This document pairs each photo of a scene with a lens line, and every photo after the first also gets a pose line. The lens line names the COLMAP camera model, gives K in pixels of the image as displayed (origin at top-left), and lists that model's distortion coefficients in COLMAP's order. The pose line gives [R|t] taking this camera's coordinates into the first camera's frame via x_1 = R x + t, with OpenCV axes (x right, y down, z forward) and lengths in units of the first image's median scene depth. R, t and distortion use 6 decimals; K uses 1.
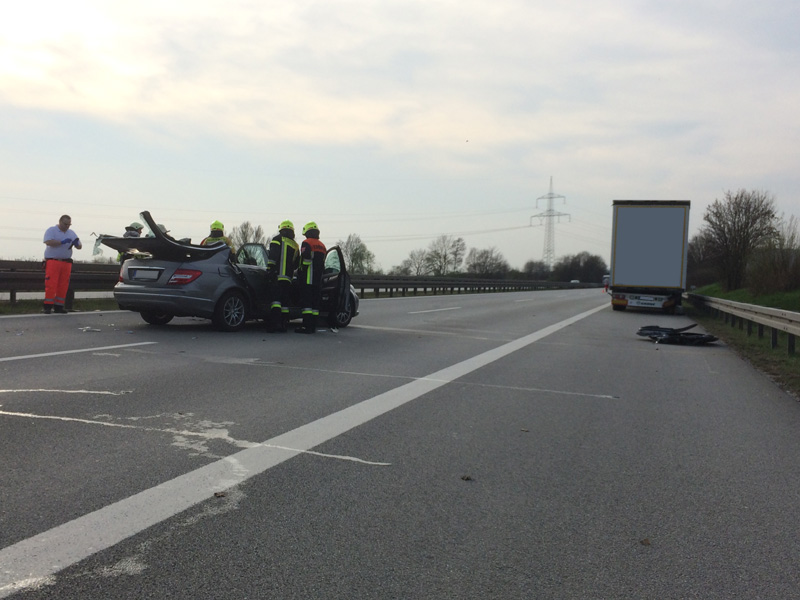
lens RADIAL K [[739.7, 0, 400.0], [0, 739.7, 300.0], [0, 0, 1]] dist [-0.010483, -0.006467]
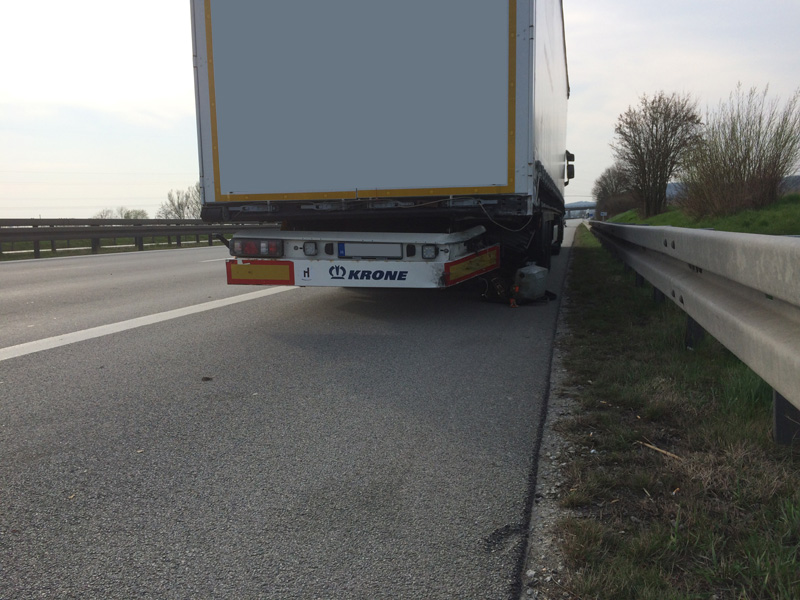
lens RADIAL K [[681.6, 0, 400.0], [0, 681.6, 300.0], [0, 0, 1]] dist [0.011998, 0.000682]
pose [[0.994756, -0.067501, 0.076834, 0.106136], [0.061002, 0.994597, 0.083998, -0.001284], [-0.082089, -0.078871, 0.993499, 0.258942]]
